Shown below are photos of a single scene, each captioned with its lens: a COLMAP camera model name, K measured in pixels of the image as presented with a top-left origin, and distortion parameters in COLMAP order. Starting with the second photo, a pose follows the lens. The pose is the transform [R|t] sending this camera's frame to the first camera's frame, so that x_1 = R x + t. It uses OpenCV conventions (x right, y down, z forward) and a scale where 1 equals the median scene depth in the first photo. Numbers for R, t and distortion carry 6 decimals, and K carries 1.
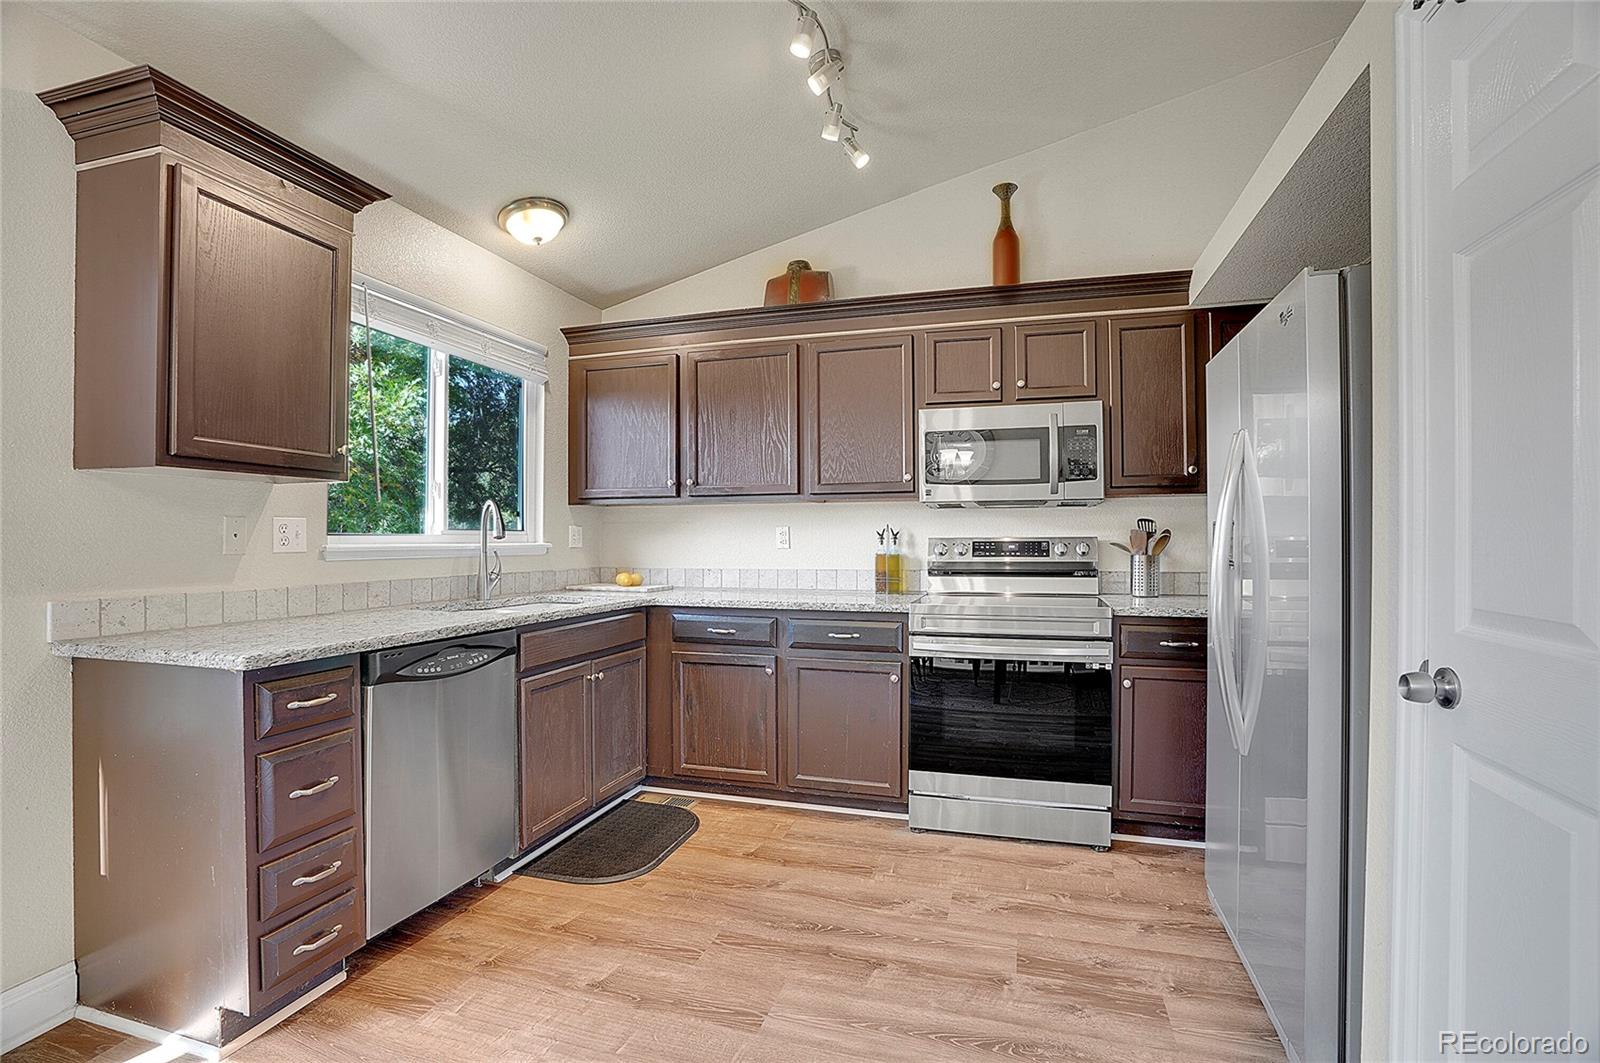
lens RADIAL K [[739.5, 0, 798.8], [0, 739.5, 530.4], [0, 0, 1]] dist [-0.068738, 0.025395]
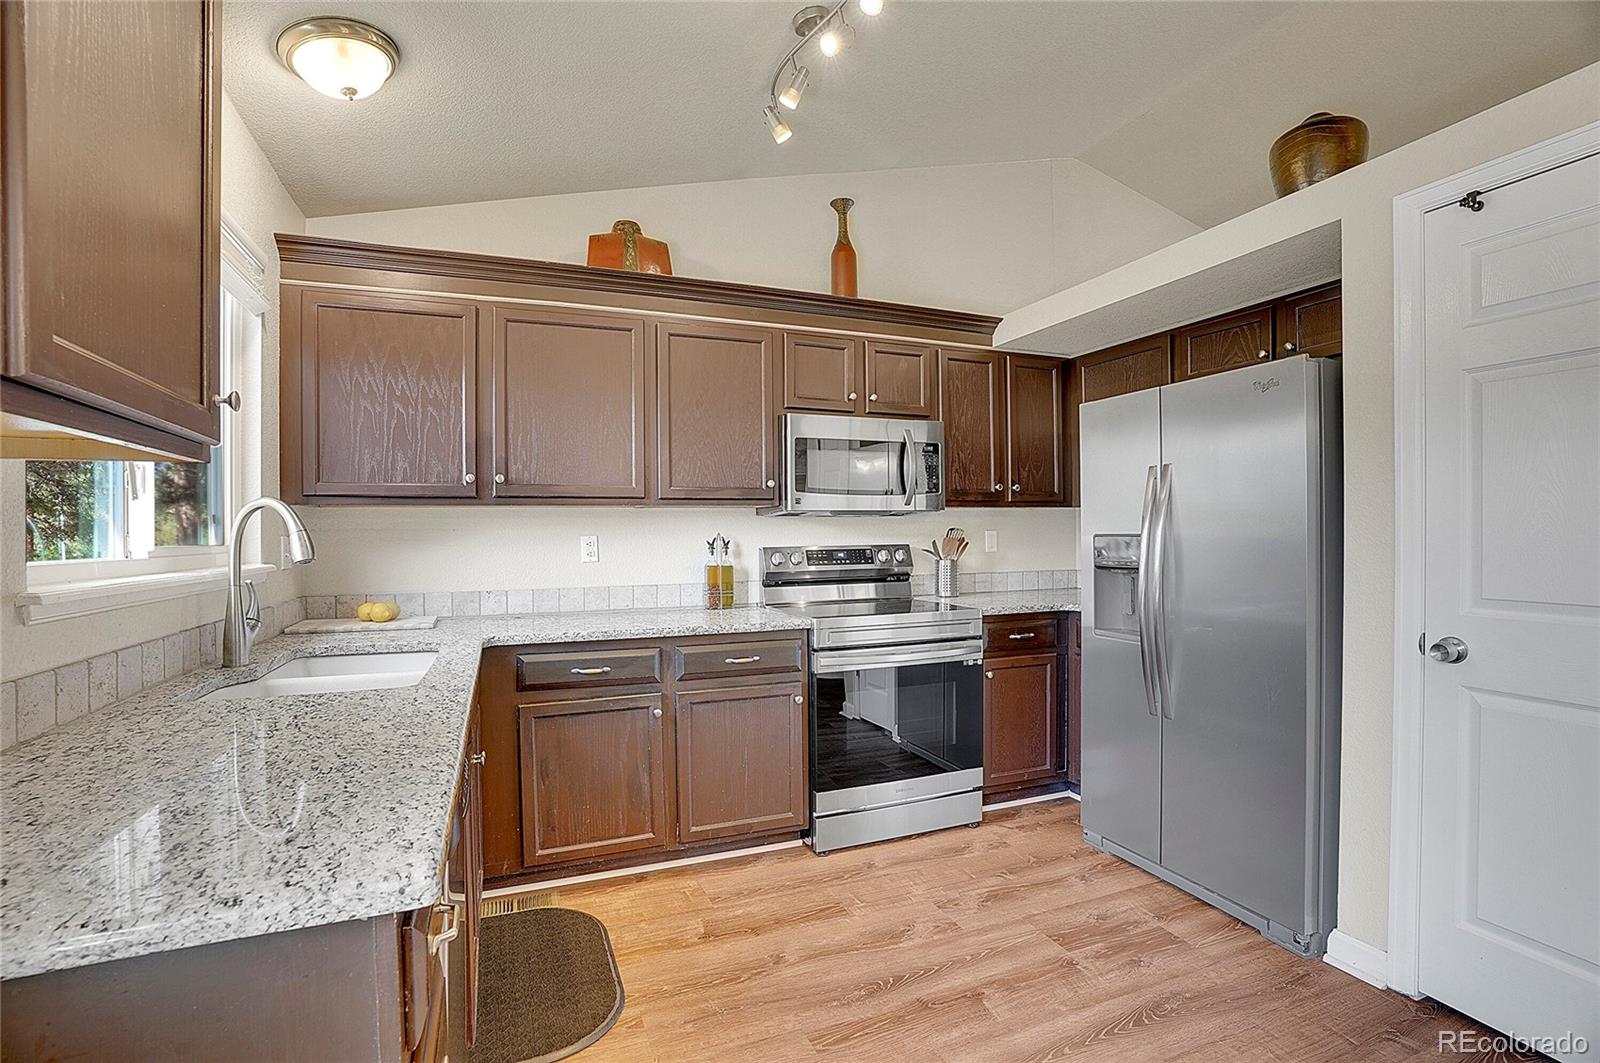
lens RADIAL K [[739.5, 0, 794.6], [0, 739.5, 531.8], [0, 0, 1]] dist [-0.068738, 0.025395]
pose [[0.778873, -0.004517, 0.627165, -0.430862], [0.000553, 0.999979, 0.006515, -0.017381], [-0.627181, -0.004728, 0.778859, 0.255515]]
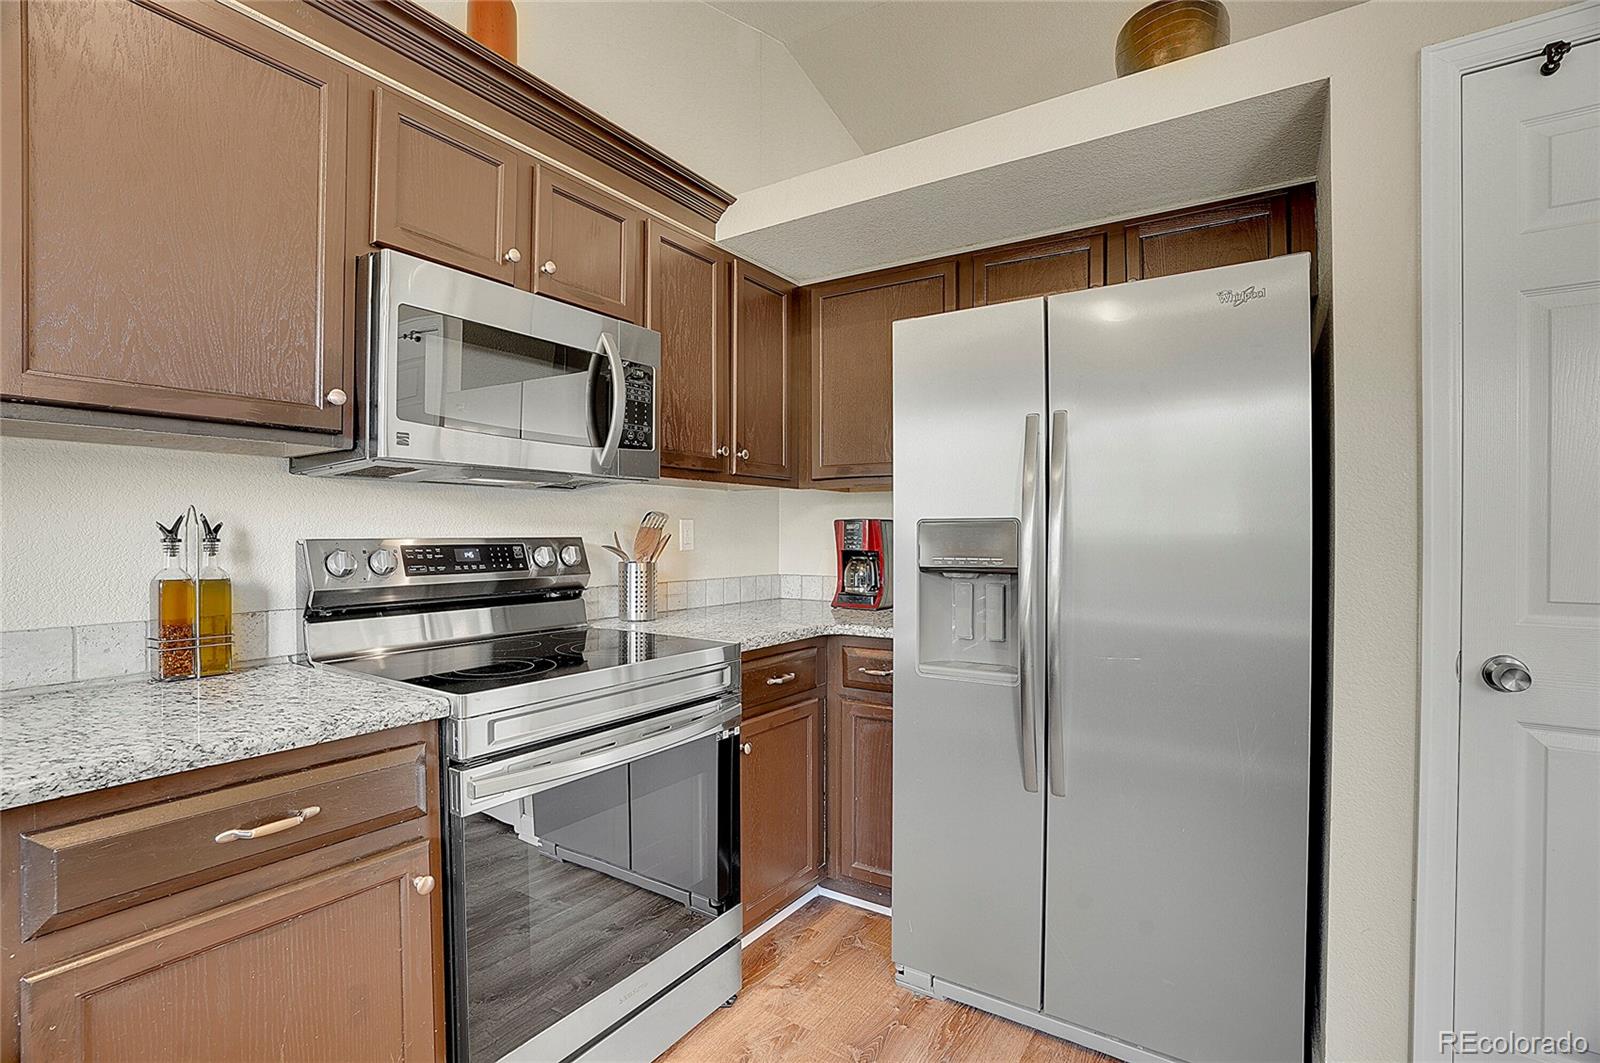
lens RADIAL K [[739.5, 0, 796.7], [0, 739.5, 534.2], [0, 0, 1]] dist [-0.068738, 0.025395]
pose [[0.284575, 0.003735, 0.958647, -0.180759], [-0.011052, 0.999939, -0.000615, 0.004774], [-0.958590, -0.010420, 0.284599, 0.643789]]
